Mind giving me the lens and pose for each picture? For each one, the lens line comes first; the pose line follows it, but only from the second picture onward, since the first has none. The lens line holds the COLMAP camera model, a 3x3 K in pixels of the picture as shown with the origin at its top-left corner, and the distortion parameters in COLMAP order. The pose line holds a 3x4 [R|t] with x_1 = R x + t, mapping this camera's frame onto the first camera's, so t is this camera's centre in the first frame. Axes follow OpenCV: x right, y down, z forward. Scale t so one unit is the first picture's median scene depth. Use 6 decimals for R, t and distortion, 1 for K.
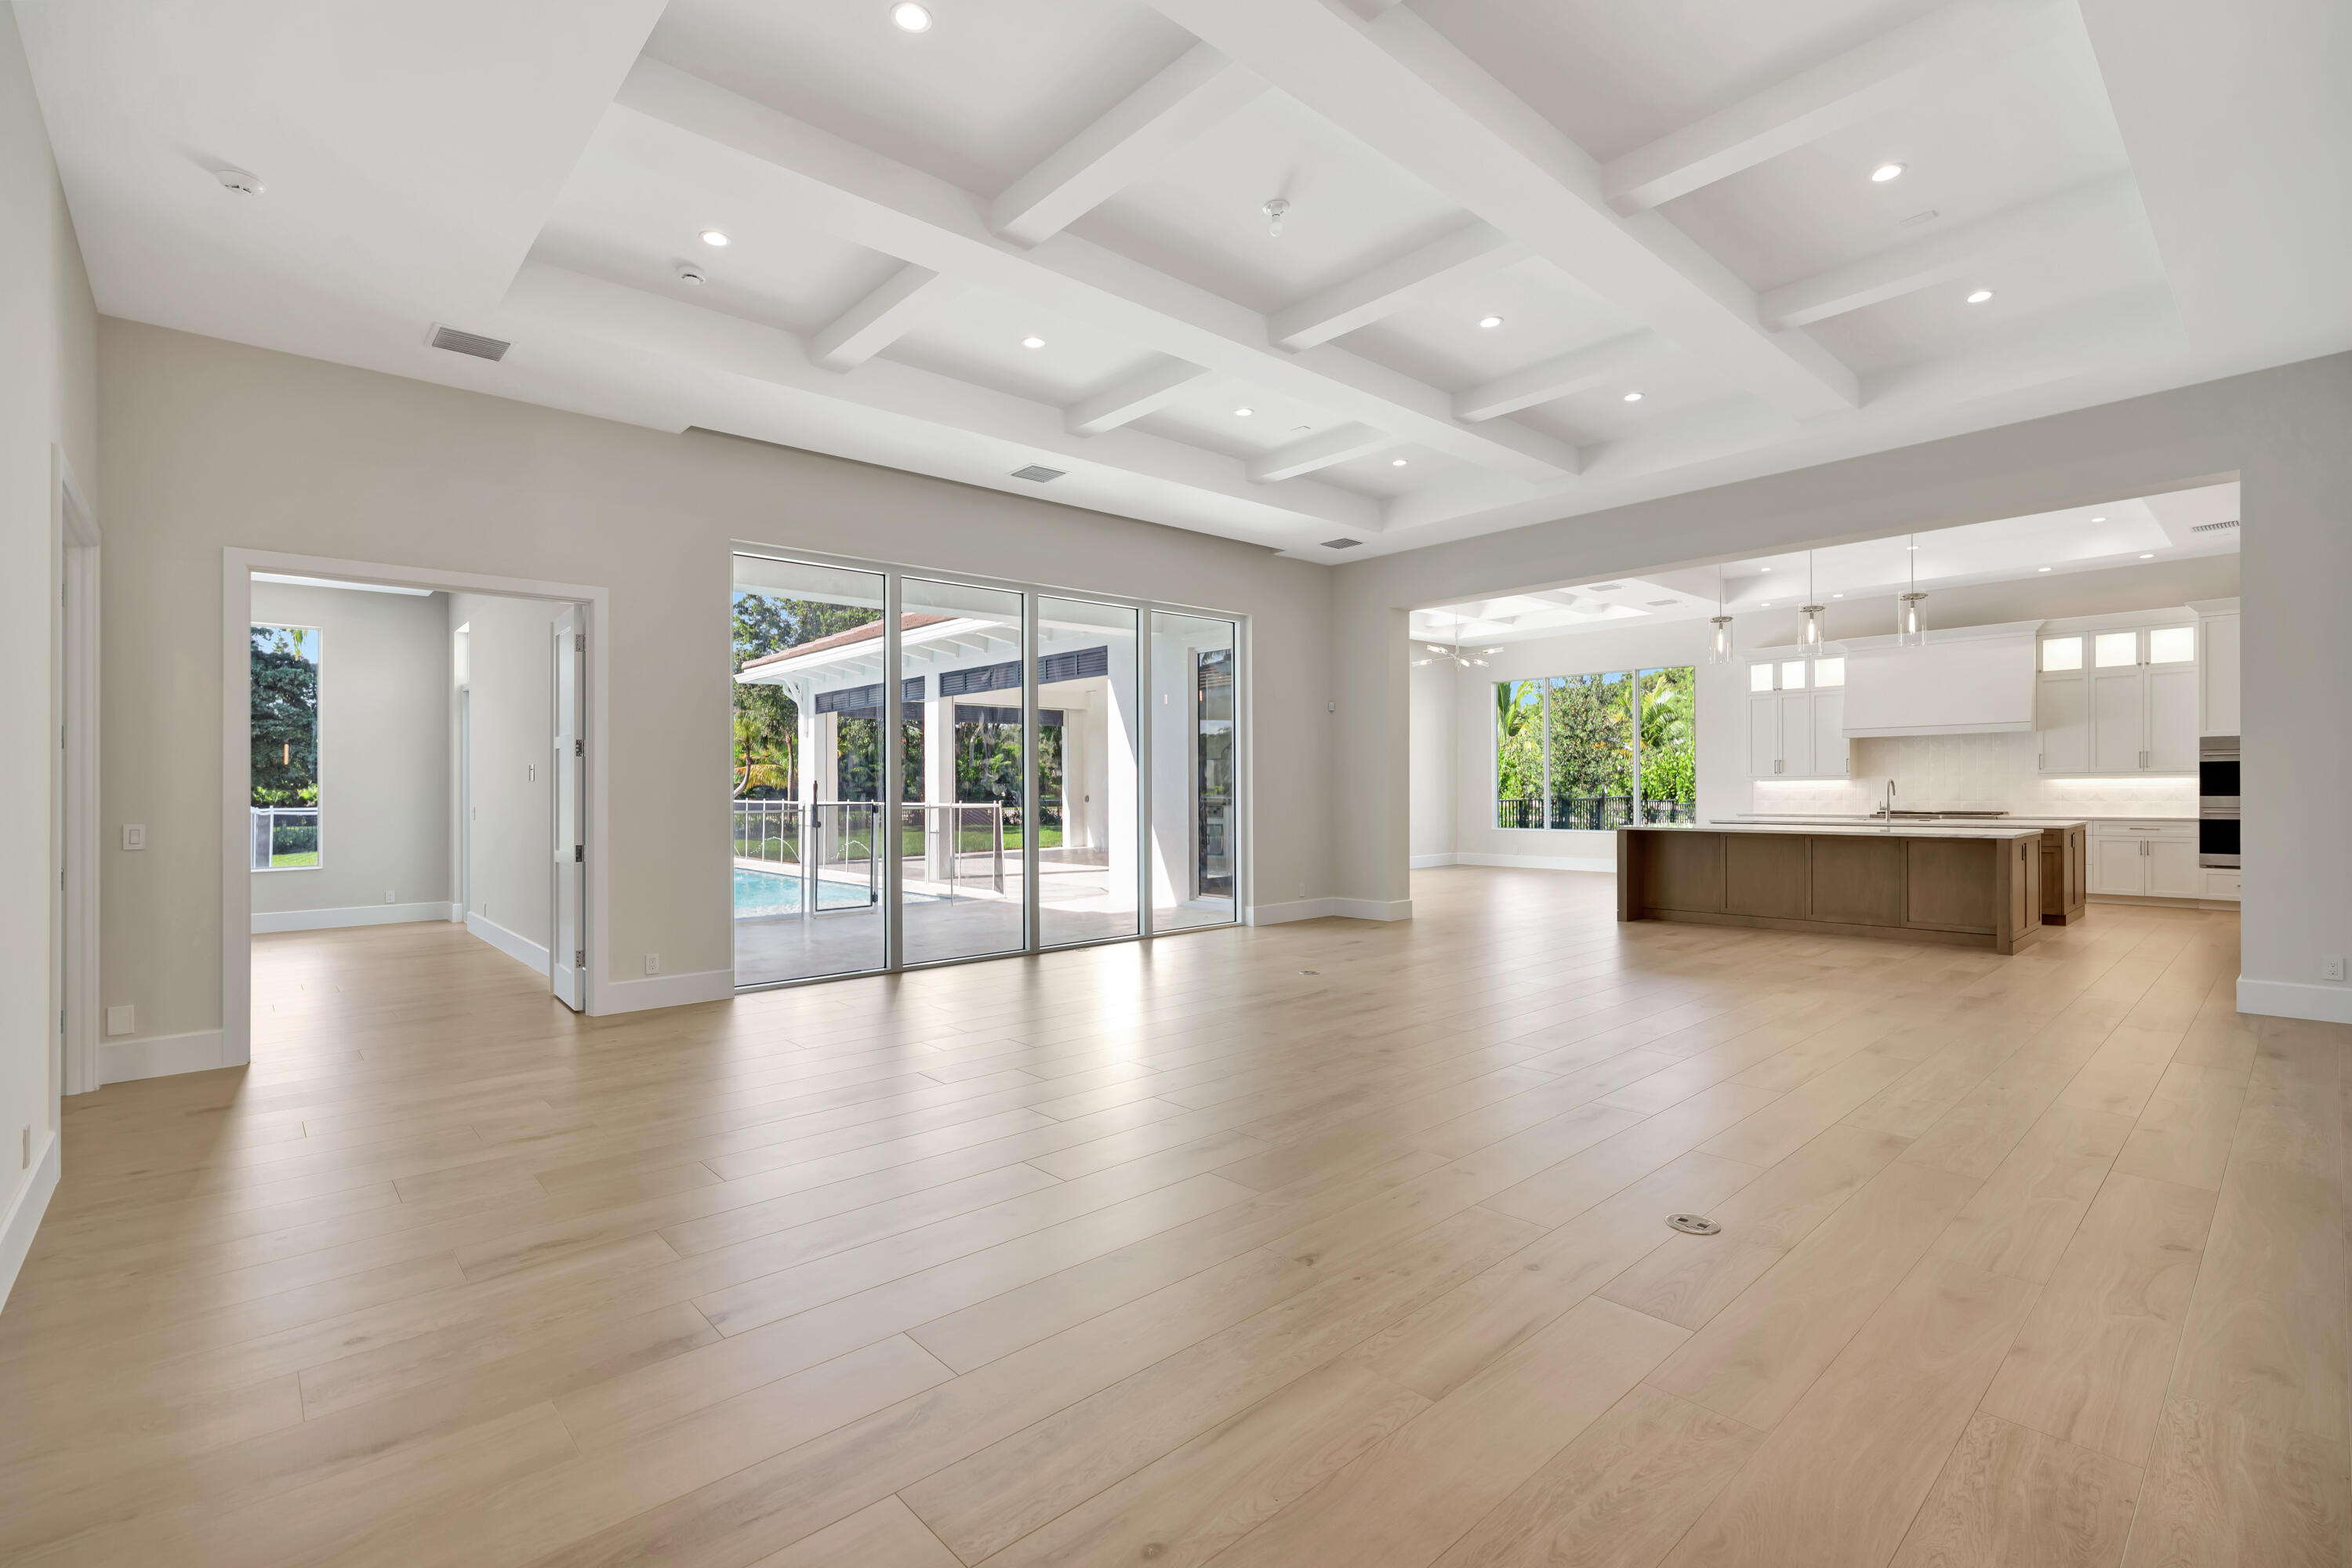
lens RADIAL K [[1055.4, 0, 1175.2], [0, 1055.4, 781.5], [0, 0, 1]] dist [-0.016525, 0.005684]
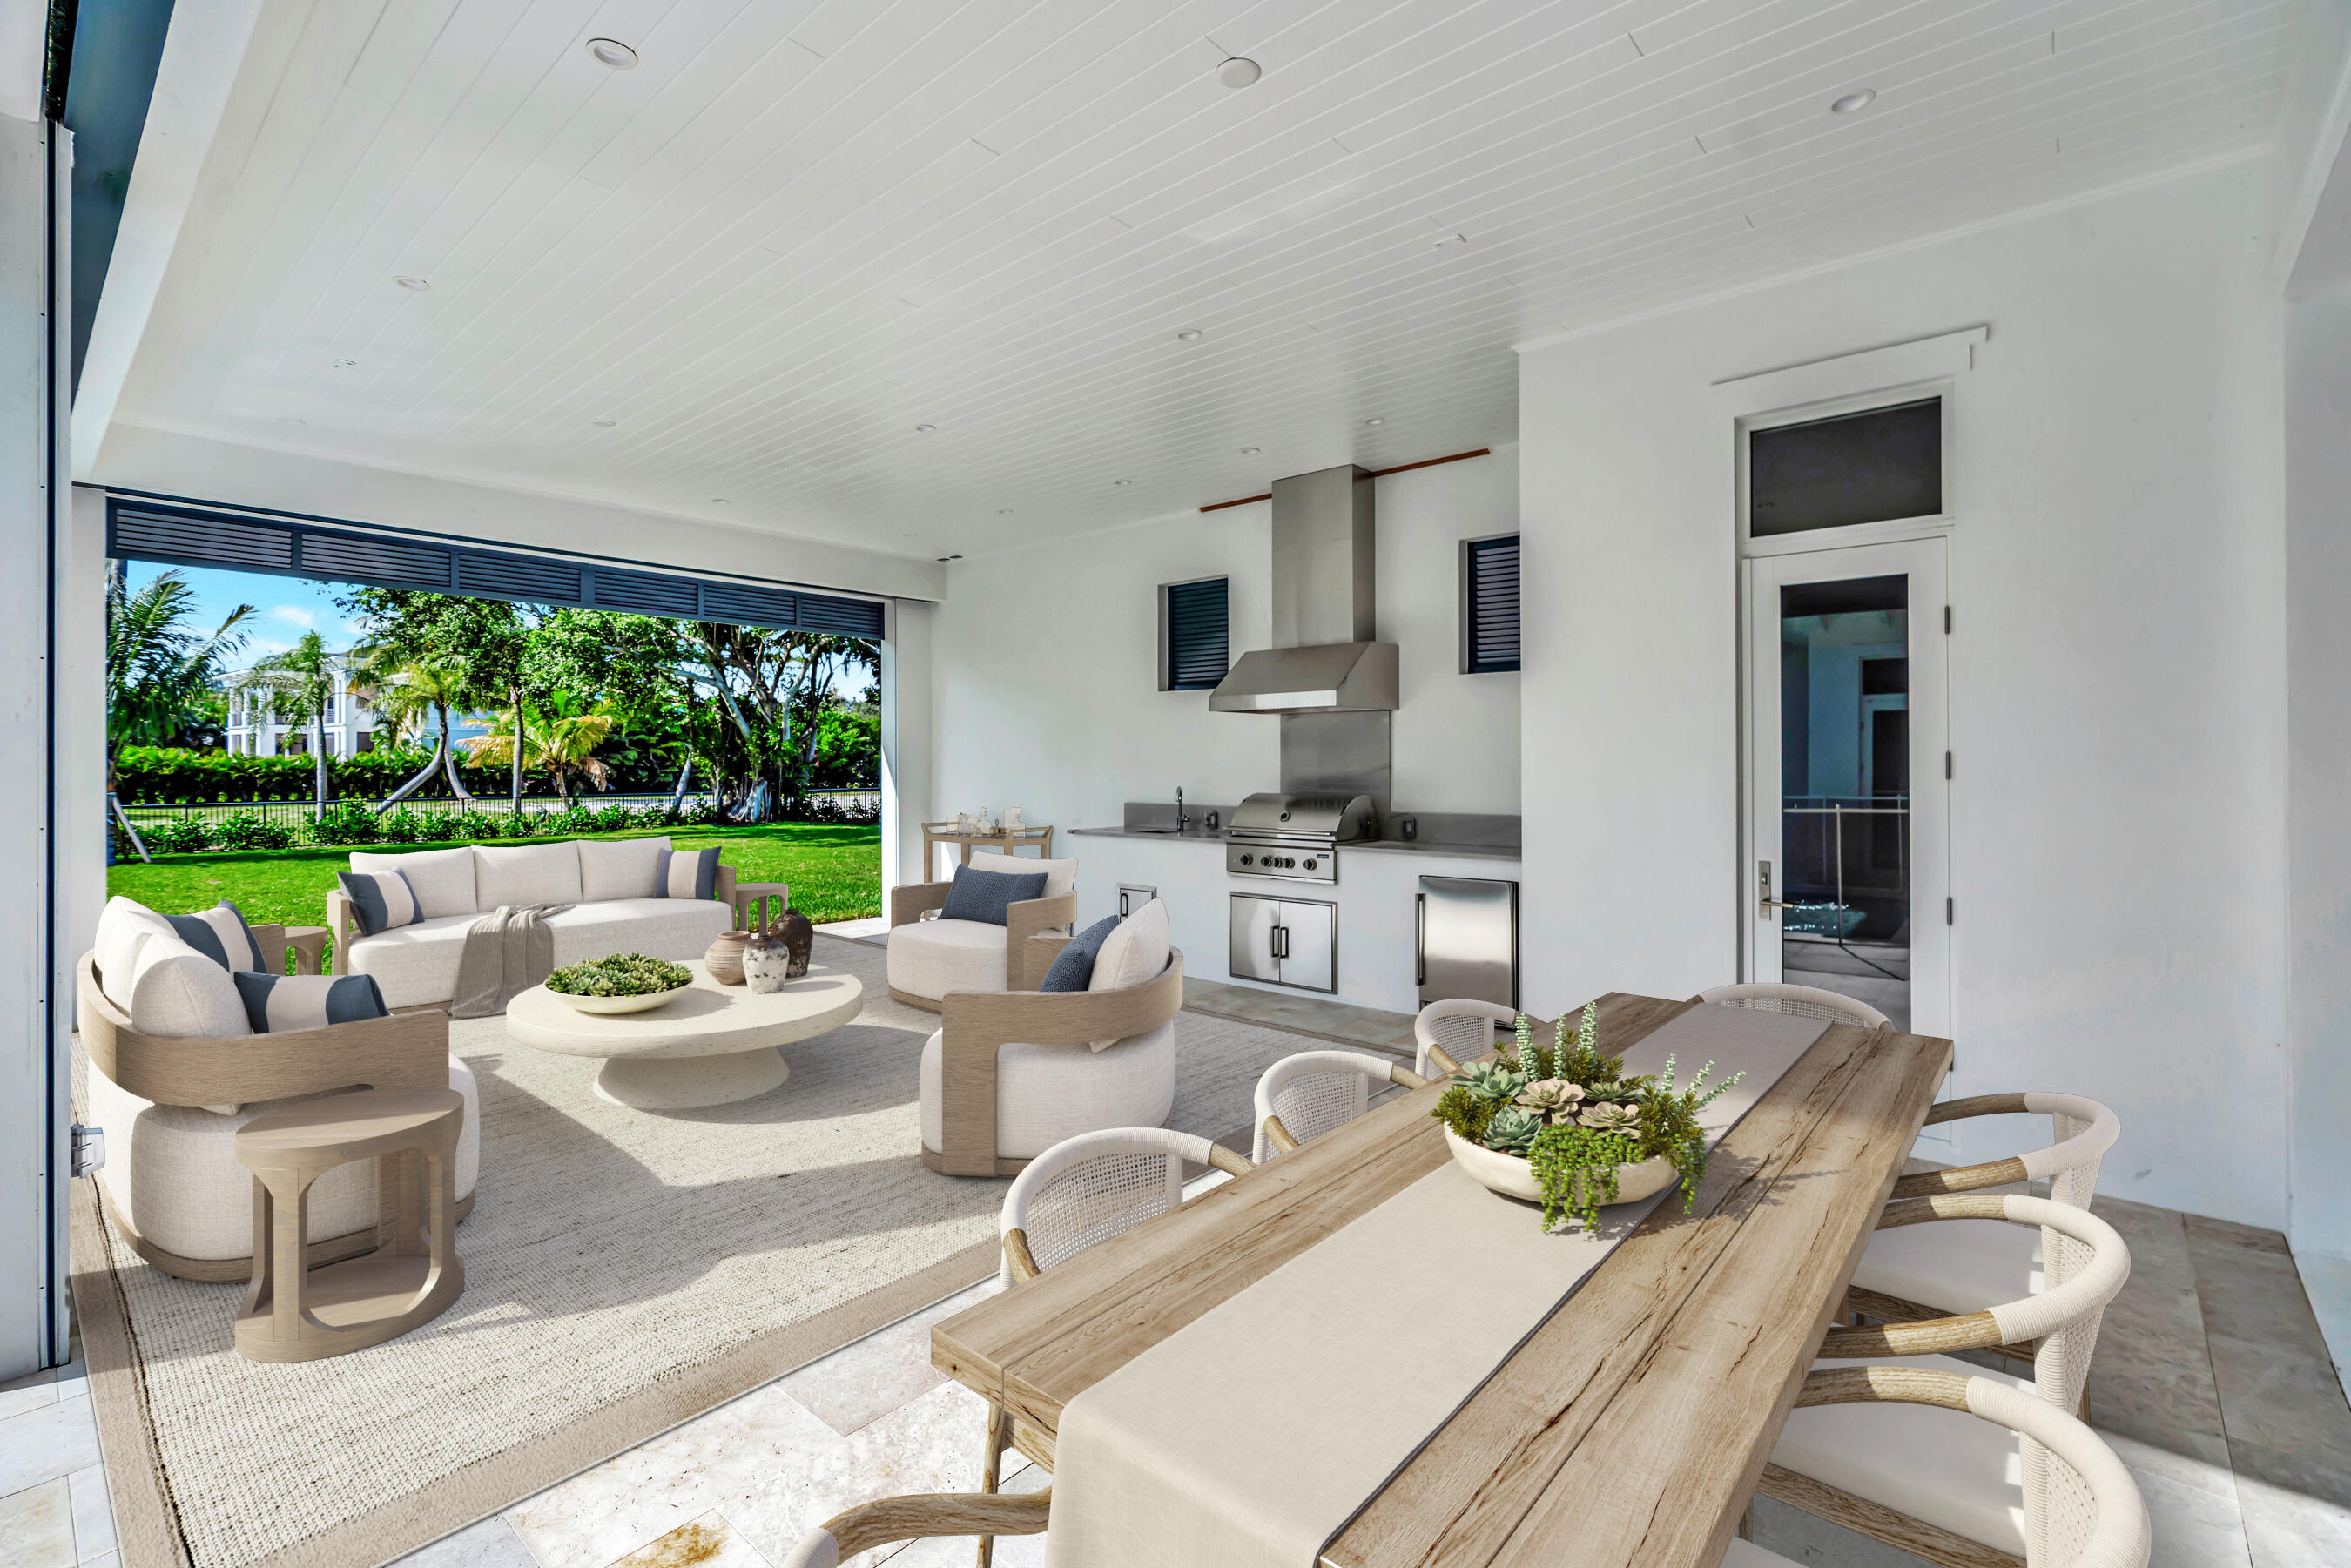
lens RADIAL K [[1054.9, 0, 1173.6], [0, 1054.9, 769.2], [0, 0, 1]] dist [-0.016525, 0.005684]
pose [[0.993011, 0.006804, 0.117829, -0.085170], [-0.007732, 0.999943, 0.007423, -0.006530], [-0.117772, -0.008282, 0.993006, 1.236249]]
